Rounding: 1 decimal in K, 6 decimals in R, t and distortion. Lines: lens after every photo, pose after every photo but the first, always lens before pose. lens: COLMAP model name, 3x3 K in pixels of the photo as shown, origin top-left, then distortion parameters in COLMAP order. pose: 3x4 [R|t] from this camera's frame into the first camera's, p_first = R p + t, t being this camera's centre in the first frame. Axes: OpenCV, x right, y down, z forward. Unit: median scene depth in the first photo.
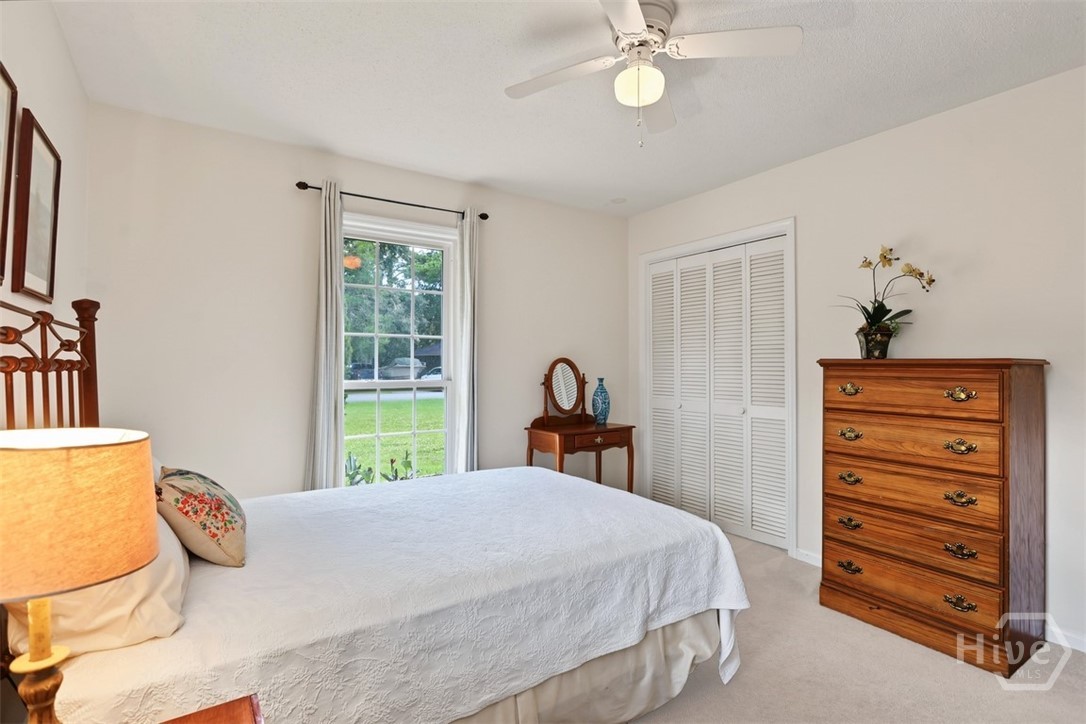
lens RADIAL K [[510.6, 0, 529.3], [0, 510.6, 364.4], [0, 0, 1]] dist [-0.002508, 0.000160]
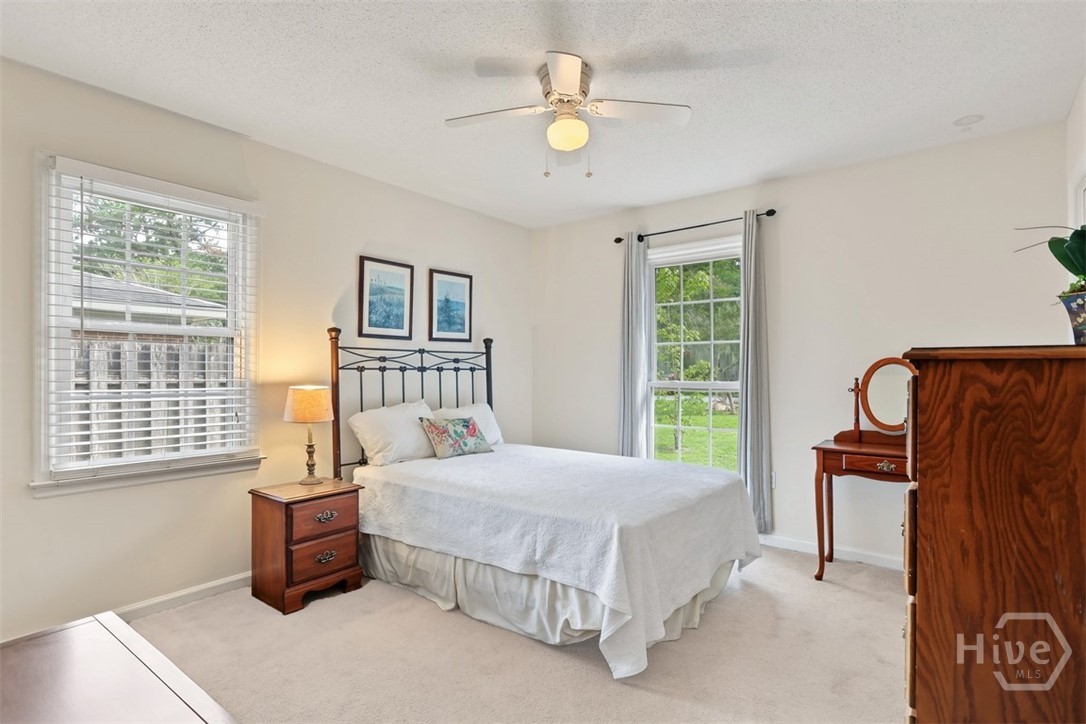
lens RADIAL K [[510.6, 0, 529.3], [0, 510.6, 364.4], [0, 0, 1]] dist [-0.002508, 0.000160]
pose [[0.334187, -0.009719, -0.942457, 1.331017], [0.006454, 0.999947, -0.008023, -0.000406], [0.942485, -0.003402, 0.334232, 0.504873]]
